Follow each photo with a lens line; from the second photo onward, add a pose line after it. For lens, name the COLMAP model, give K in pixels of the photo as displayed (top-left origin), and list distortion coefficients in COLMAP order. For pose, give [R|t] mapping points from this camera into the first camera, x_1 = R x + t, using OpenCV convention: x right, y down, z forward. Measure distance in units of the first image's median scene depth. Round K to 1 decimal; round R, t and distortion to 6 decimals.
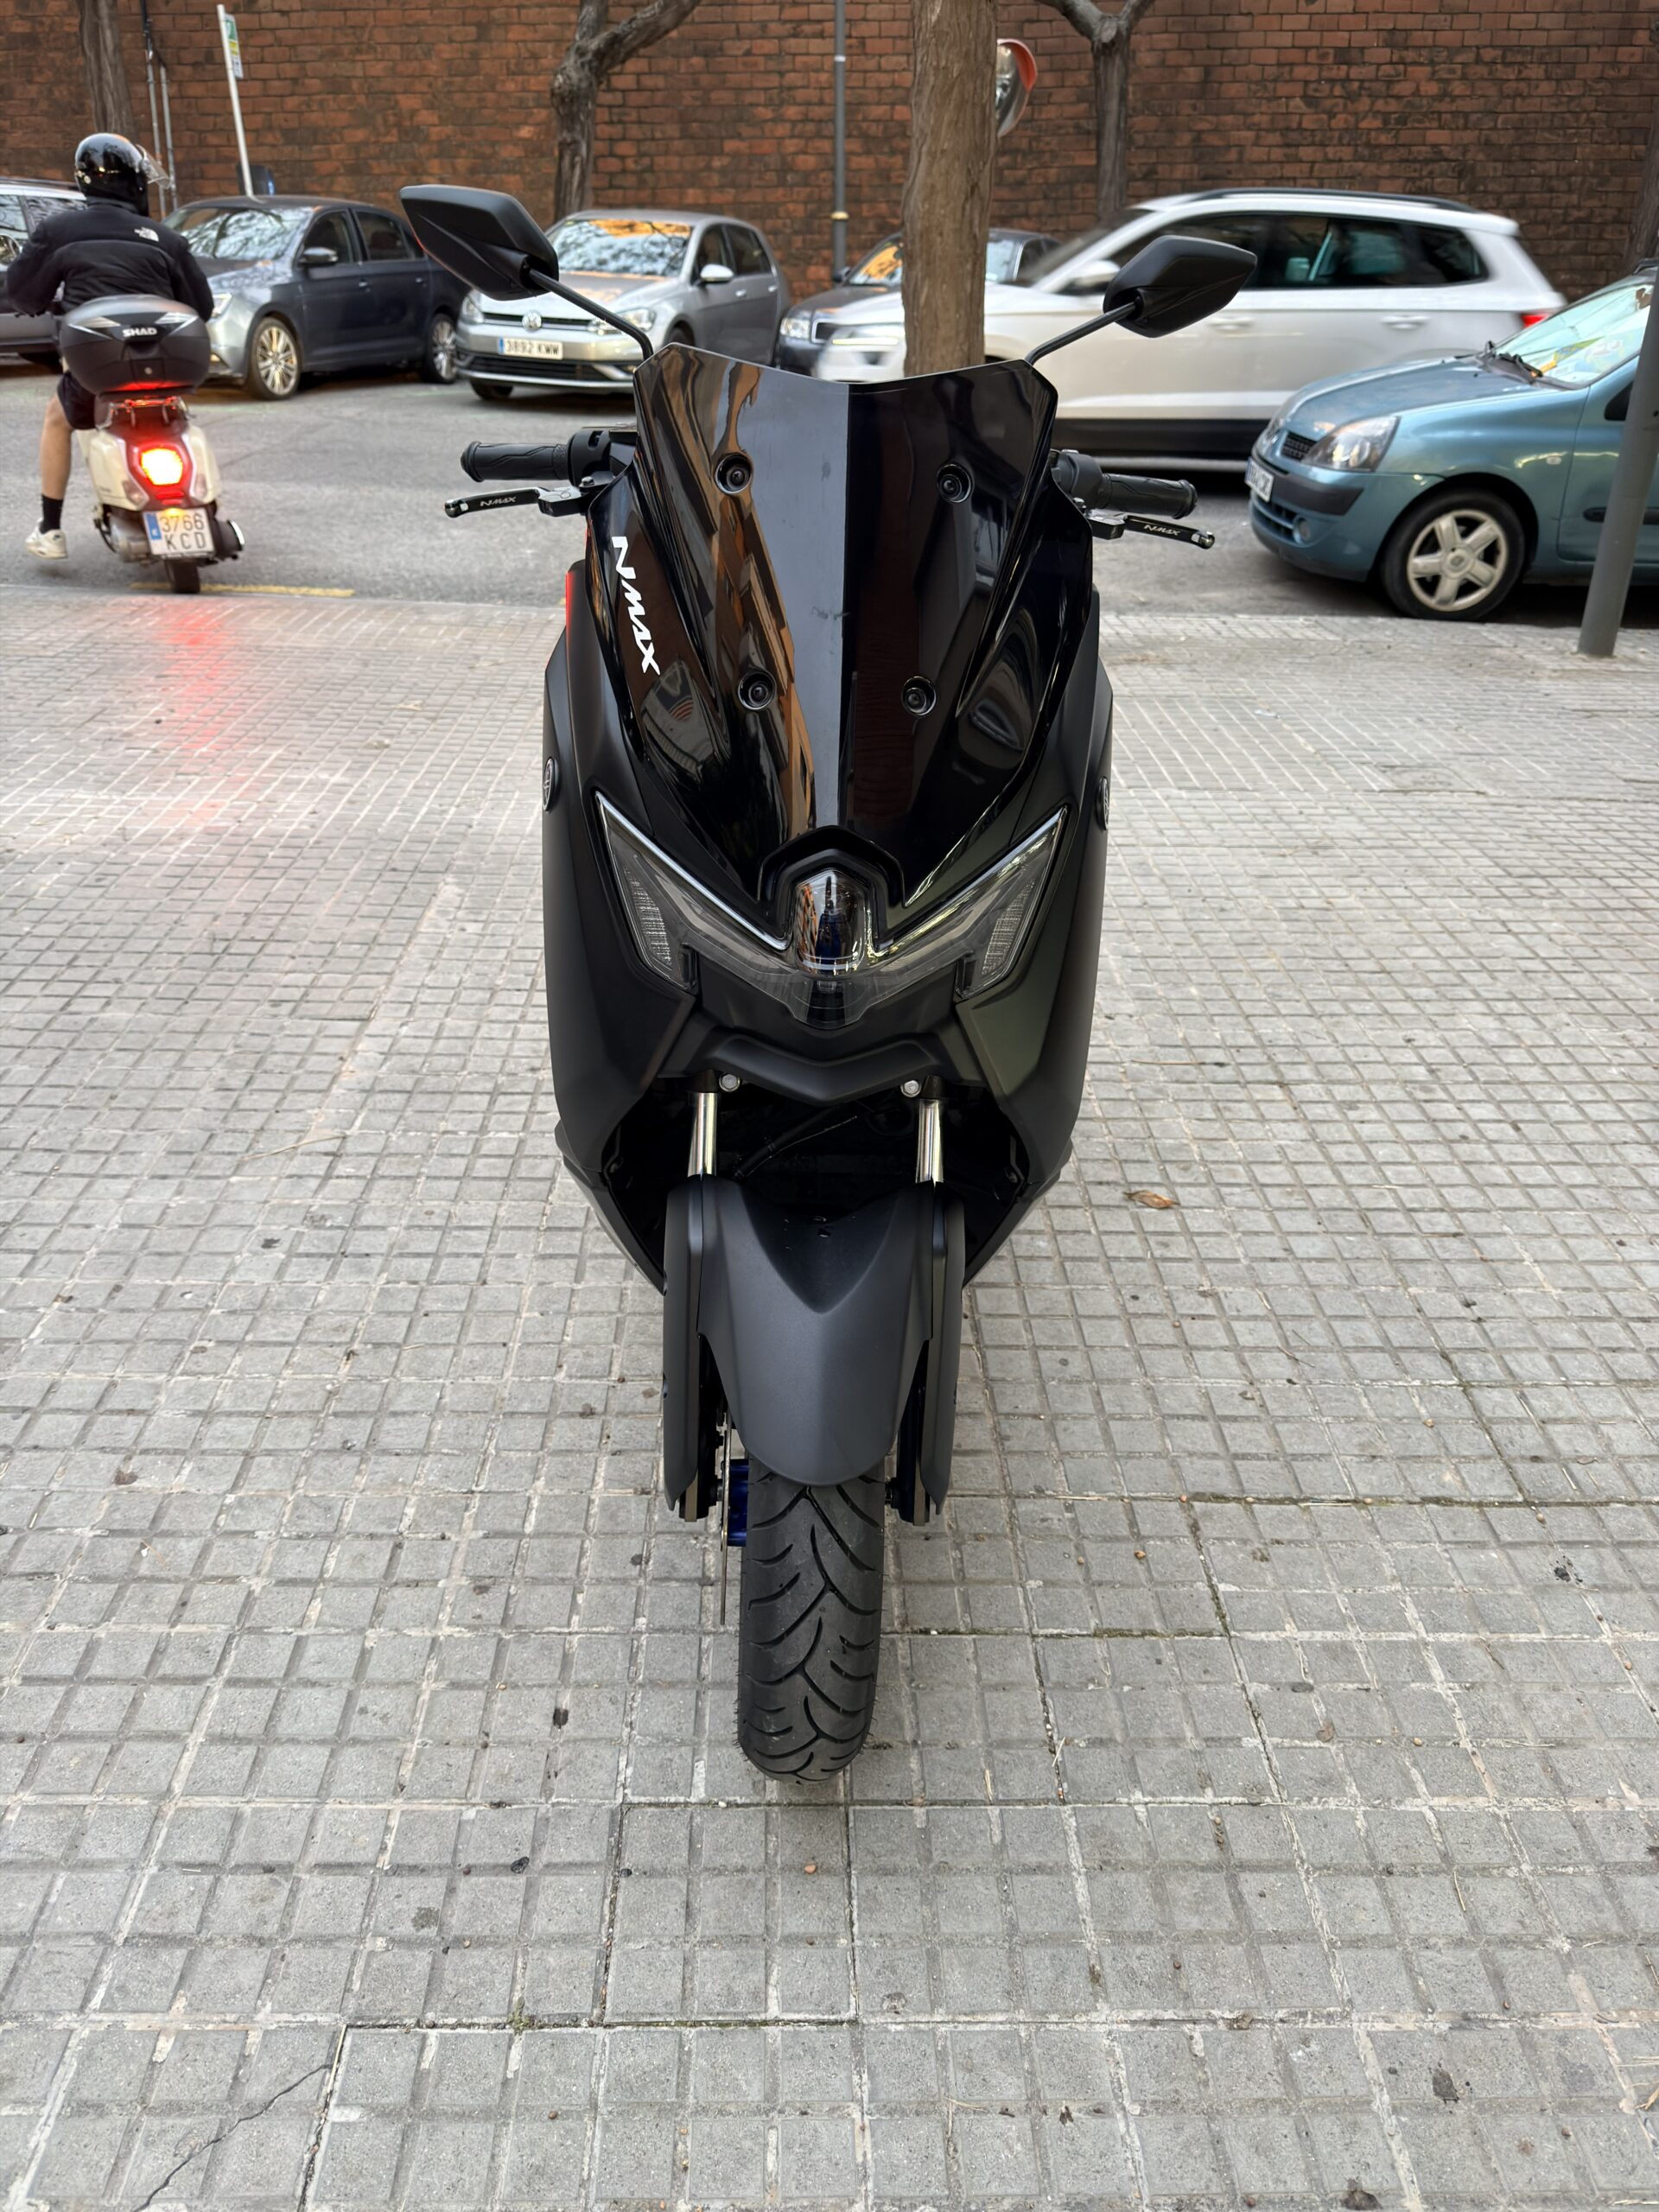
lens RADIAL K [[1604.9, 0, 829.5], [0, 1604.9, 1106.0], [0, 0, 1]] dist [0.052696, -0.067413]
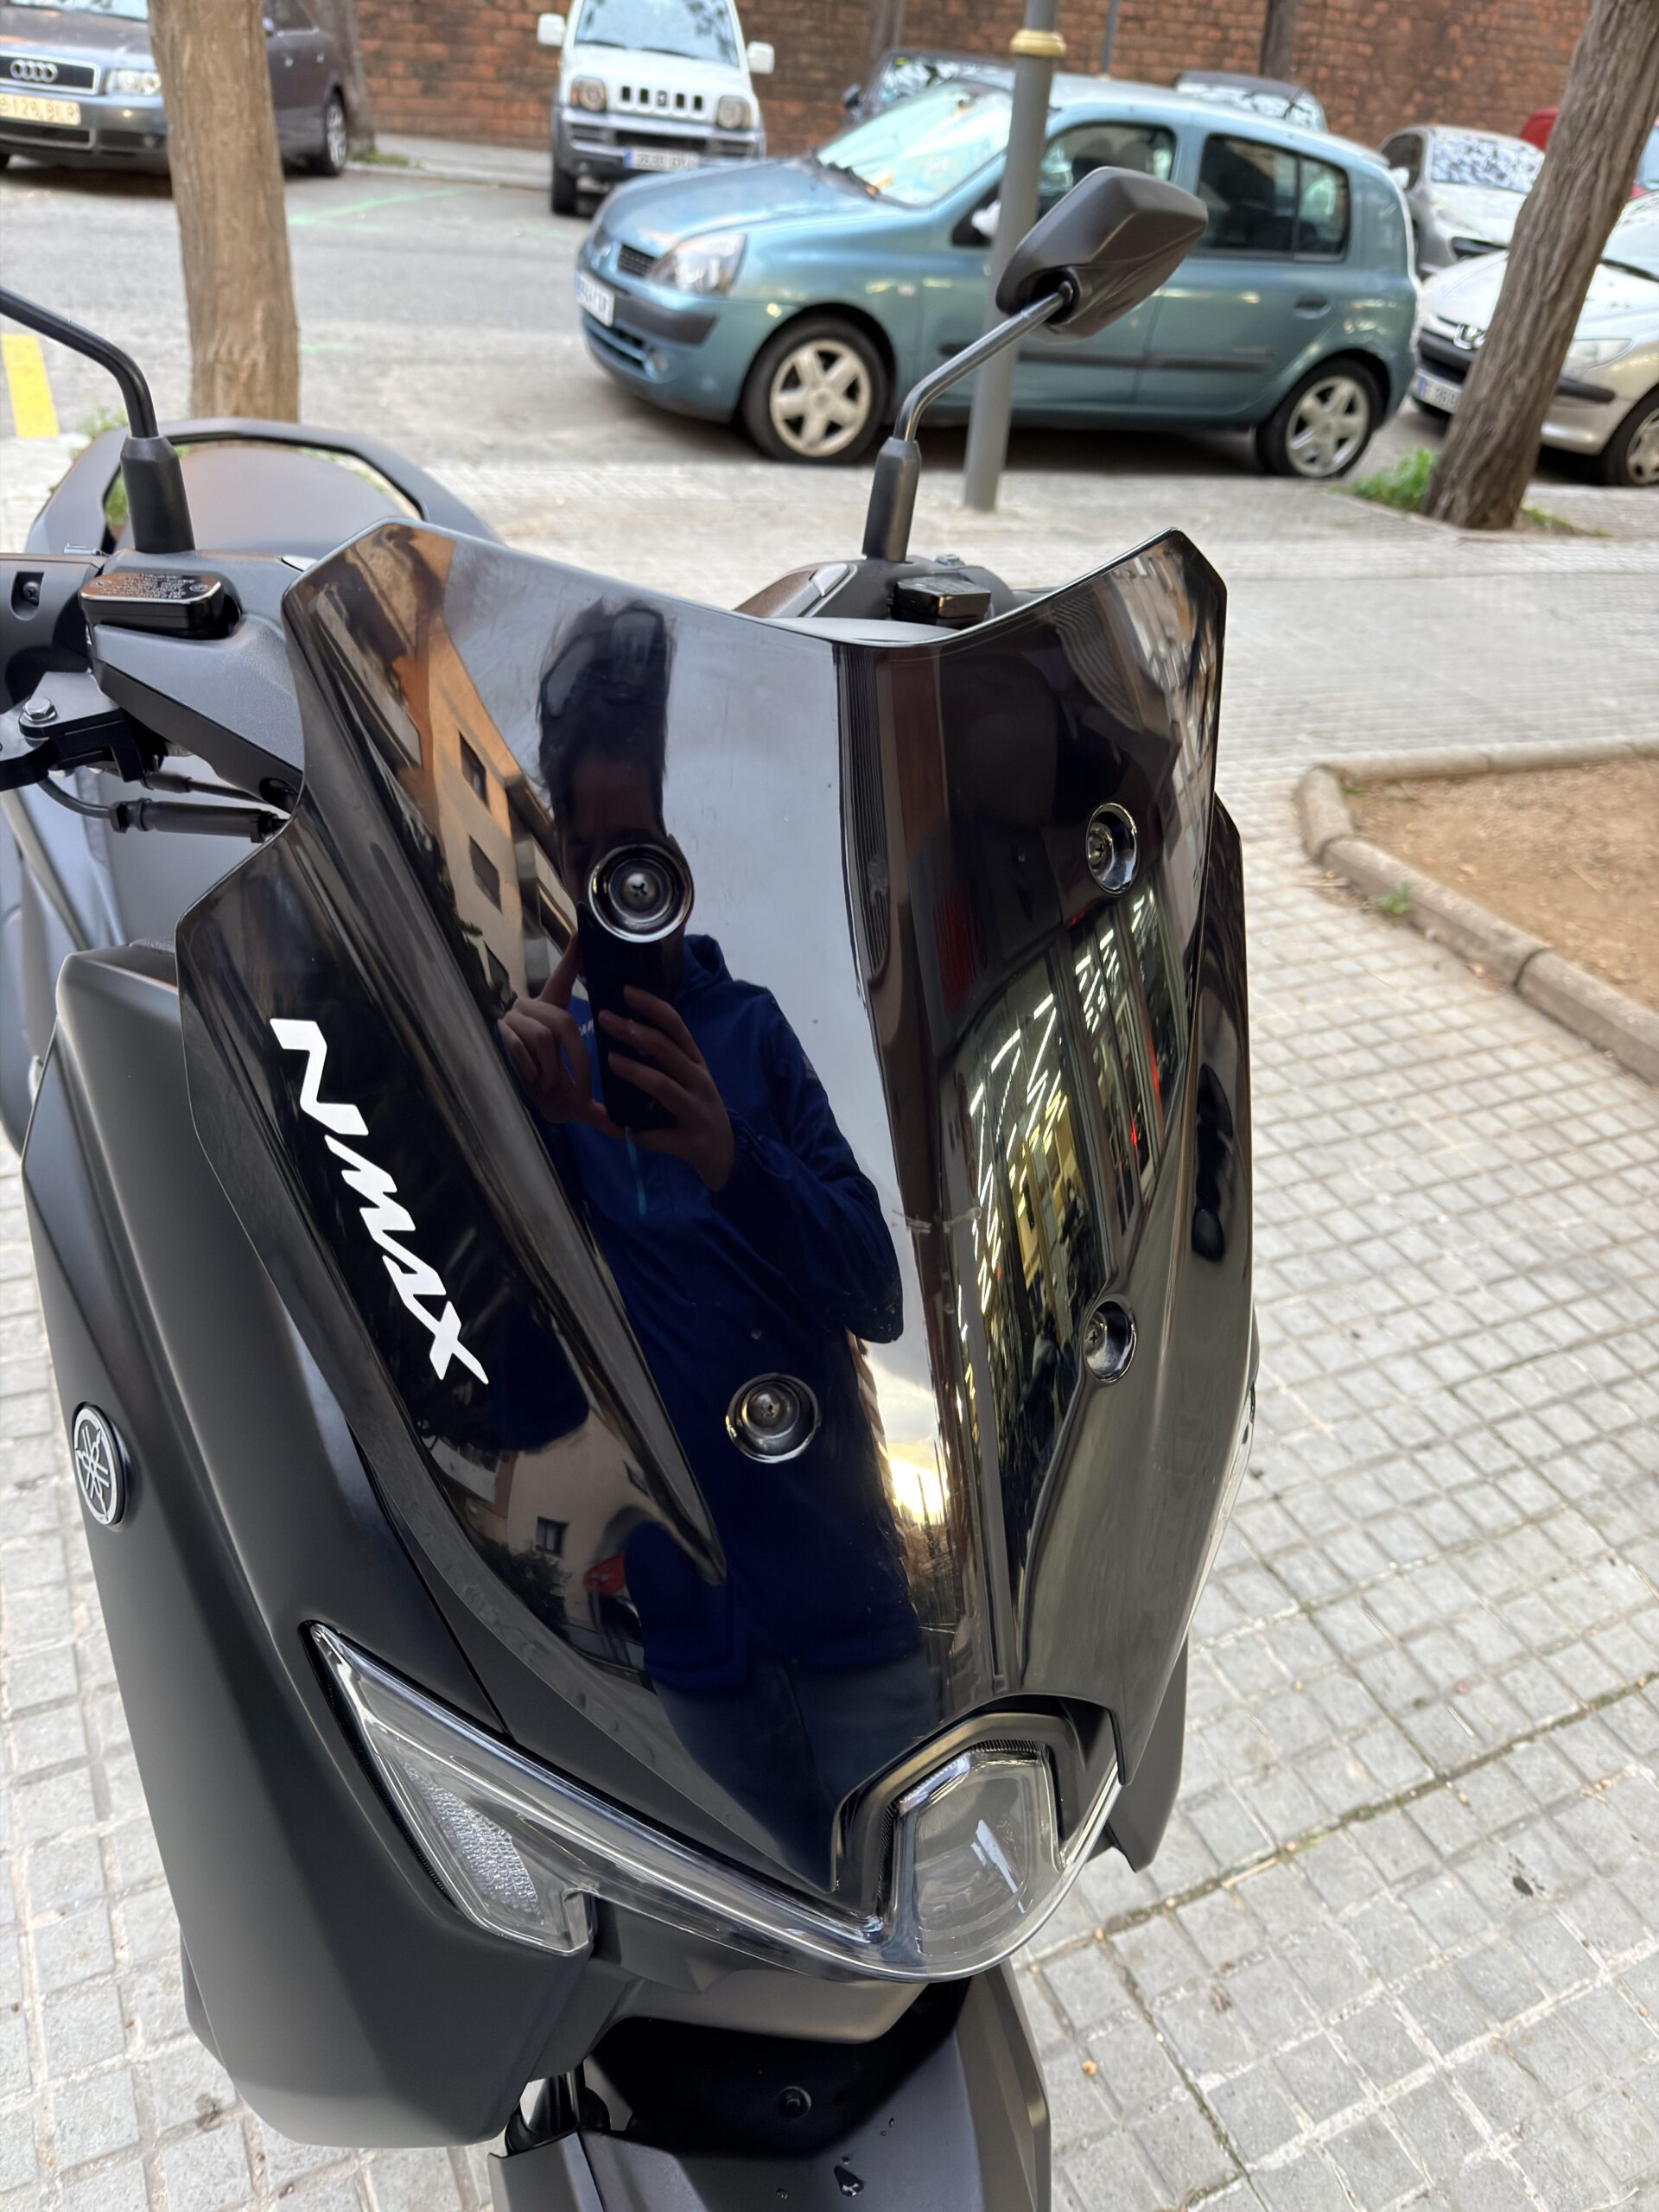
lens RADIAL K [[1618.8, 0, 829.5], [0, 1618.8, 1106.0], [0, 0, 1]] dist [-0.012858, 0.003515]
pose [[0.905493, -0.171170, 0.388309, -0.101810], [0.121358, 0.981276, 0.149564, -0.227339], [-0.406639, -0.088305, 0.909311, 0.362925]]
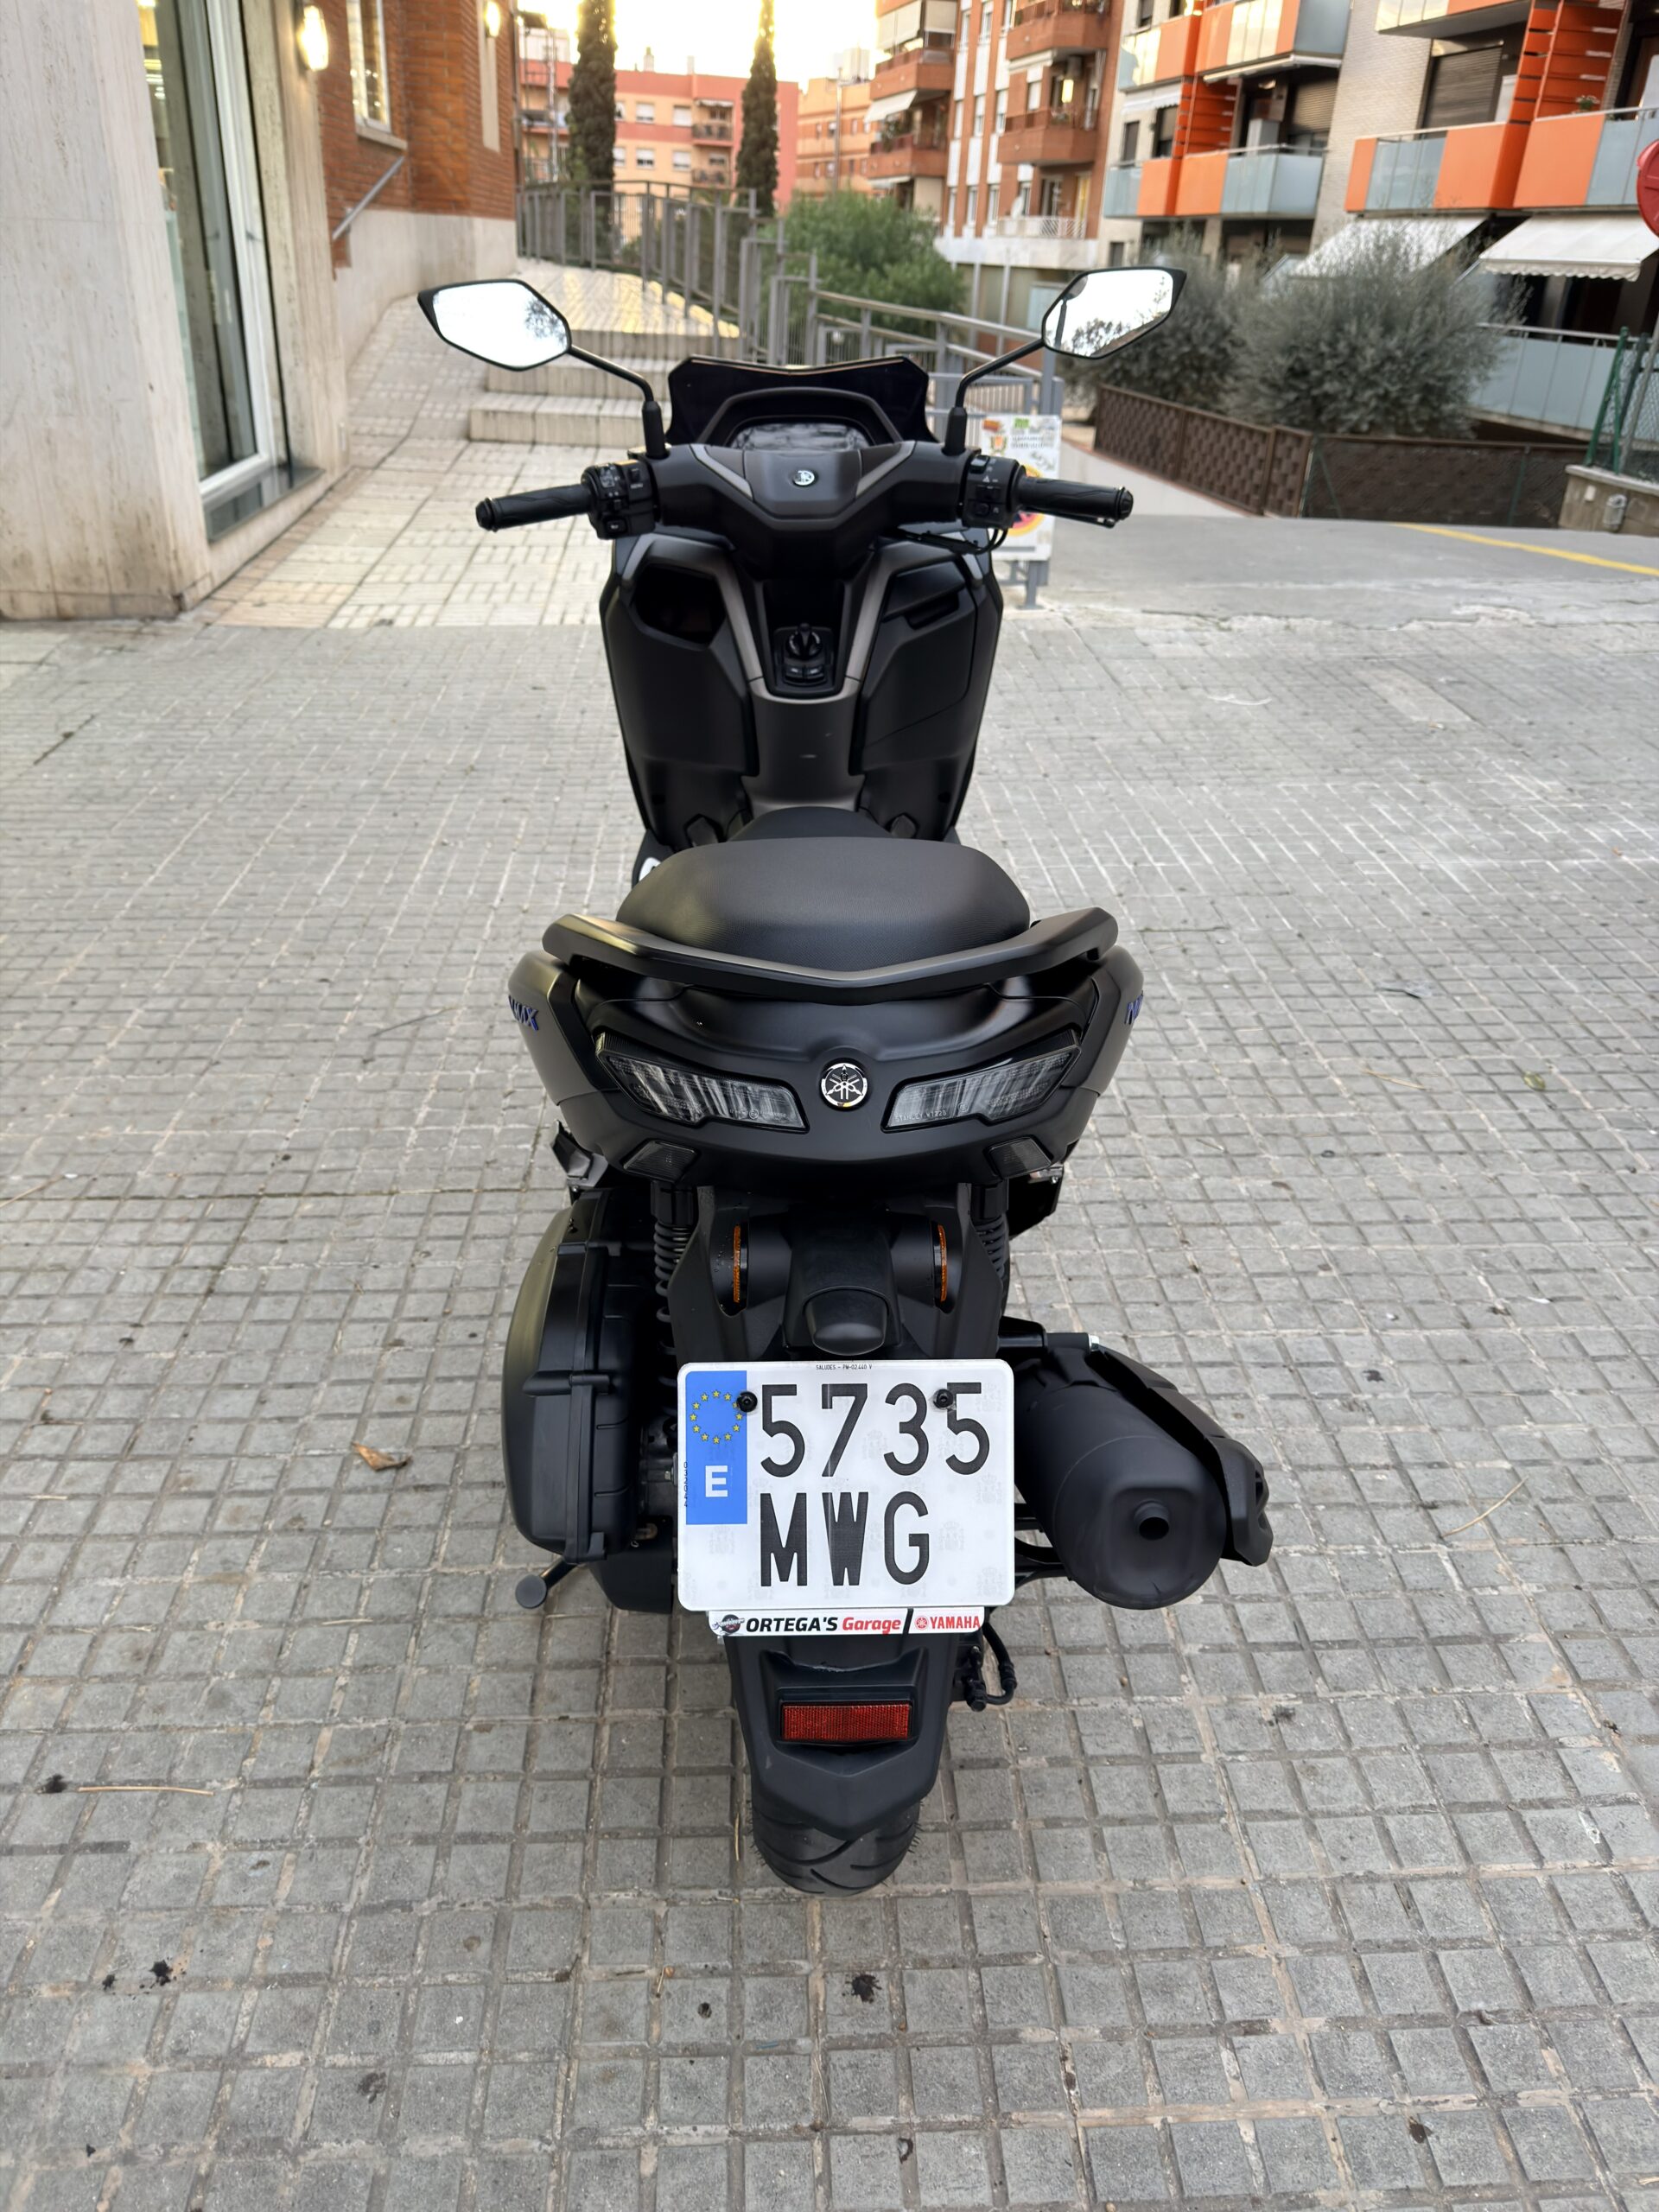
lens RADIAL K [[1604.9, 0, 829.5], [0, 1604.9, 1106.0], [0, 0, 1]] dist [0.052696, -0.067413]
pose [[-0.998921, -0.020994, -0.041422, 0.013850], [-0.046095, 0.556615, 0.829491, -0.830603], [0.005642, 0.830505, -0.556982, 1.503073]]
